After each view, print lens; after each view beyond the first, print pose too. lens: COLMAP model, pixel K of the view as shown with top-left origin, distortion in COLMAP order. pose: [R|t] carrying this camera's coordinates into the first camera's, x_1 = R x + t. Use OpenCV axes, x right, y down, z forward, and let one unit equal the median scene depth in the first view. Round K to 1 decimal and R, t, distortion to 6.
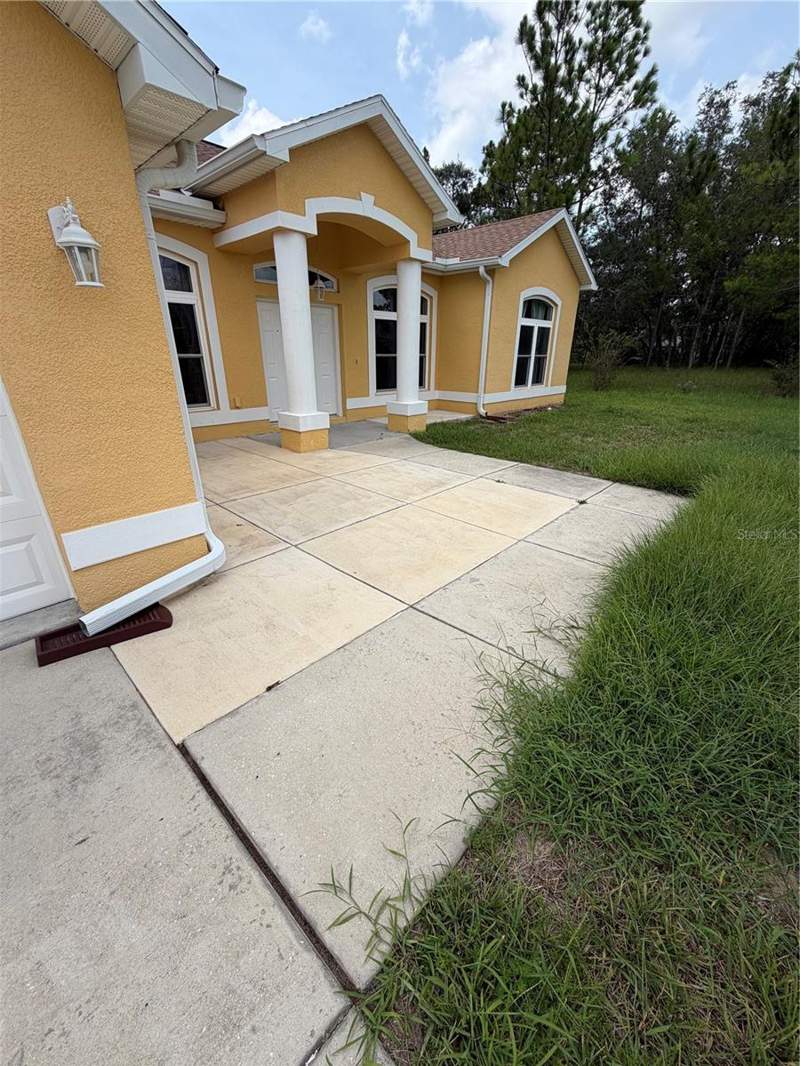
lens RADIAL K [[424.3, 0, 401.4], [0, 424.3, 531.7], [0, 0, 1]] dist [-0.001221, -0.000047]
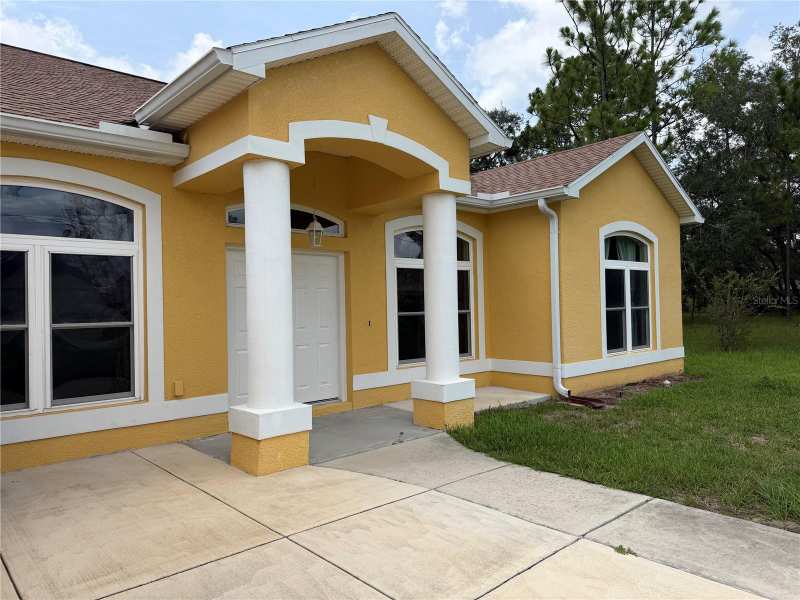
lens RADIAL K [[560.1, 0, 395.3], [0, 560.1, 298.6], [0, 0, 1]] dist [0.091941, -0.108746]
pose [[0.995564, -0.027560, -0.089964, 0.017635], [-0.010788, 0.916403, -0.400112, -0.061124], [0.093471, 0.399308, 0.912040, 0.128635]]
